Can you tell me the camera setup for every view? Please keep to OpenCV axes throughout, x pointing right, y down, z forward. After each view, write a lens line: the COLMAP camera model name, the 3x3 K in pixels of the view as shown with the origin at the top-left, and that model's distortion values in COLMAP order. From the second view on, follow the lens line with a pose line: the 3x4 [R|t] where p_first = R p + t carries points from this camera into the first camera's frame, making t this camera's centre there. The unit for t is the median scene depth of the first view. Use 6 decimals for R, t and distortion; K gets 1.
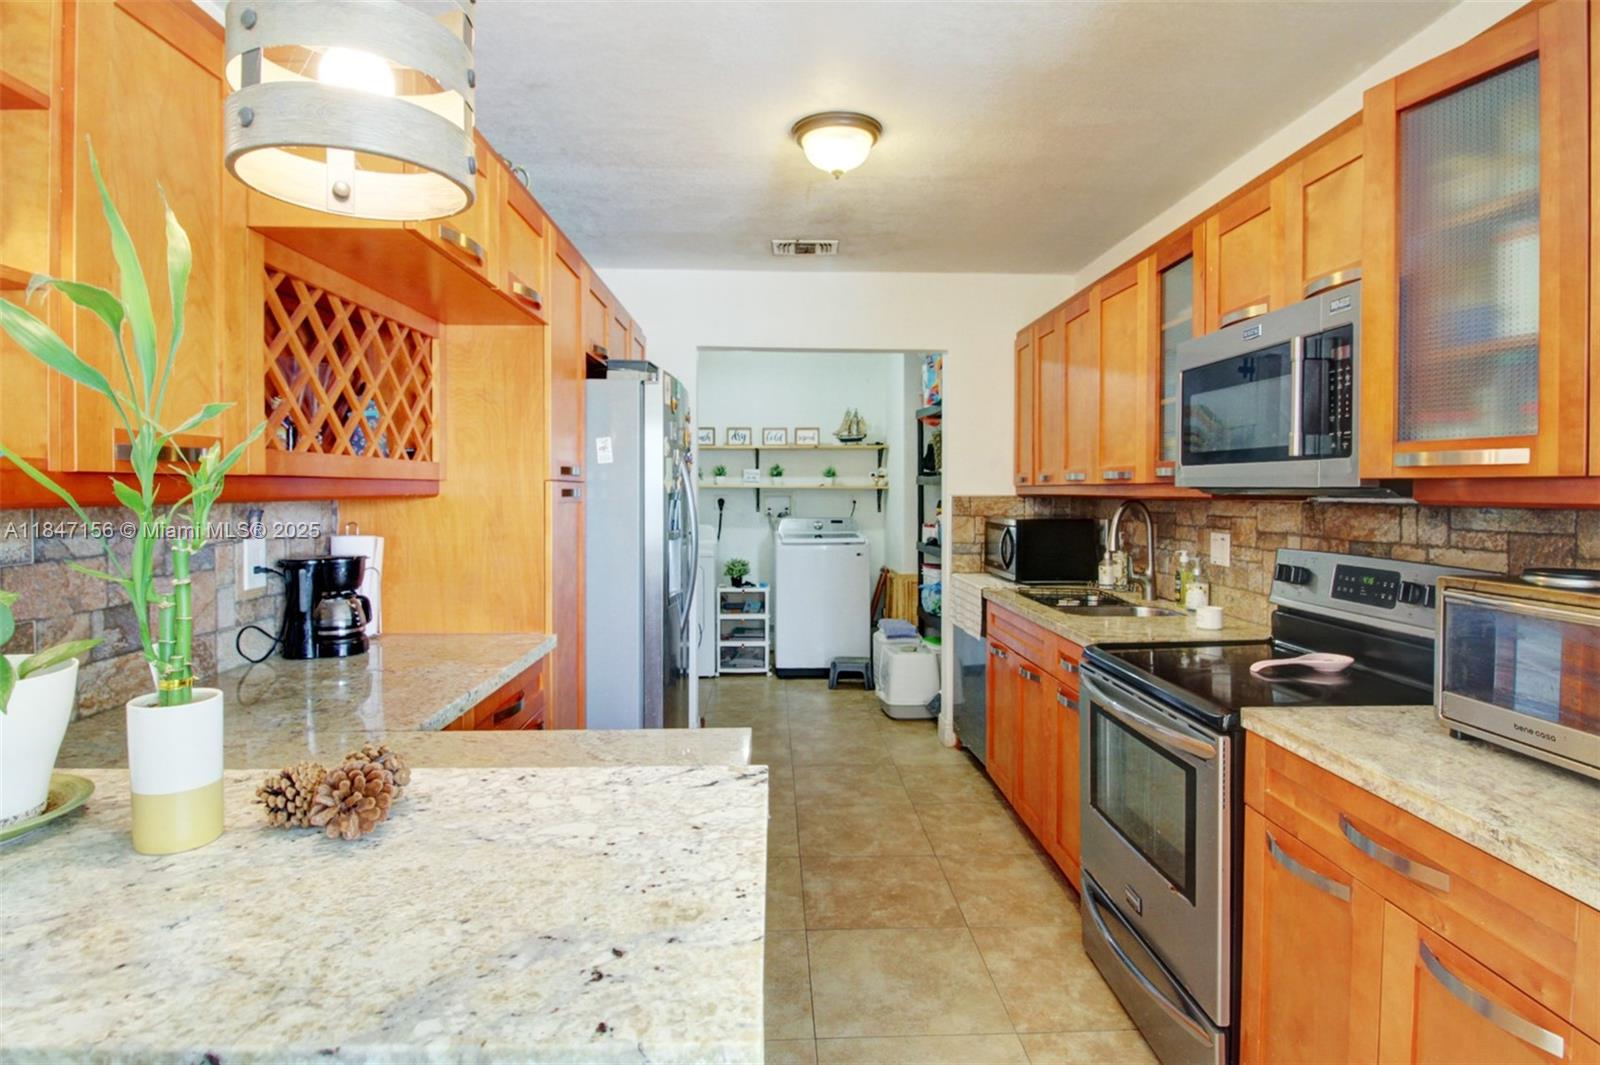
lens RADIAL K [[827.1, 0, 799.1], [0, 827.1, 503.1], [0, 0, 1]] dist [-0.013171, -0.001168]
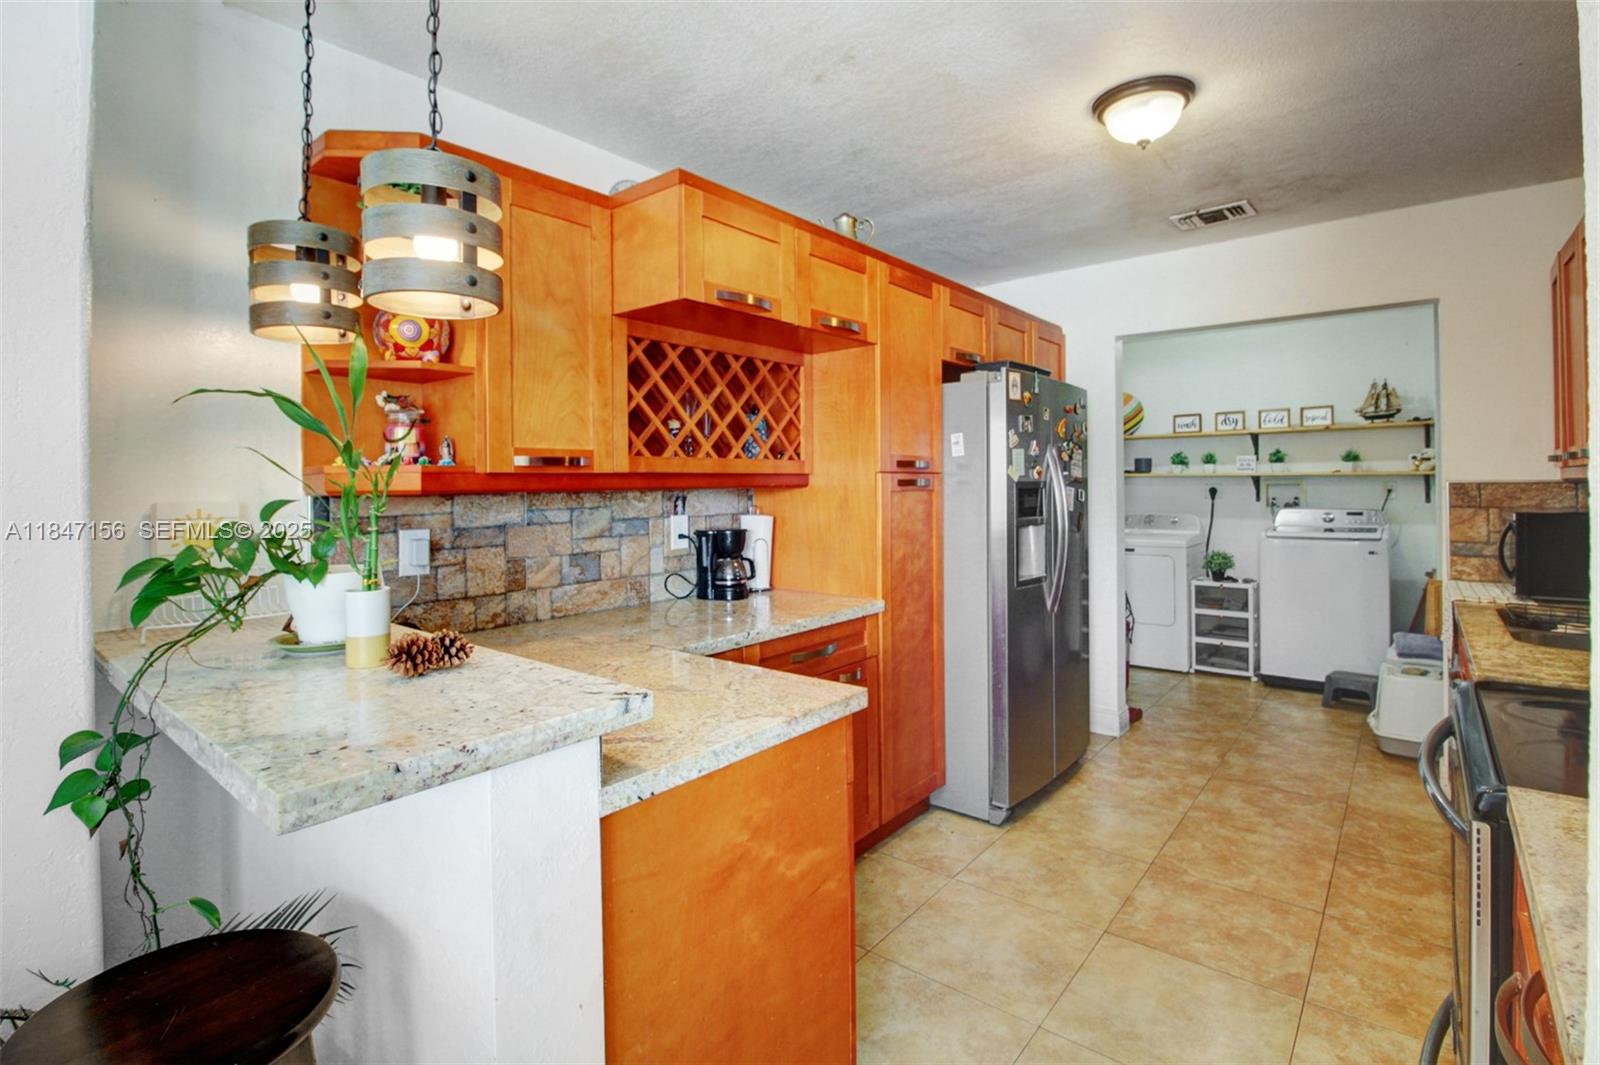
lens RADIAL K [[759.3, 0, 804.3], [0, 759.3, 481.9], [0, 0, 1]] dist [0.000581, -0.000701]
pose [[0.753328, -0.010998, -0.657553, 0.282795], [0.001002, 0.999878, -0.015576, 0.003028], [0.657644, 0.011075, 0.753248, 0.075480]]
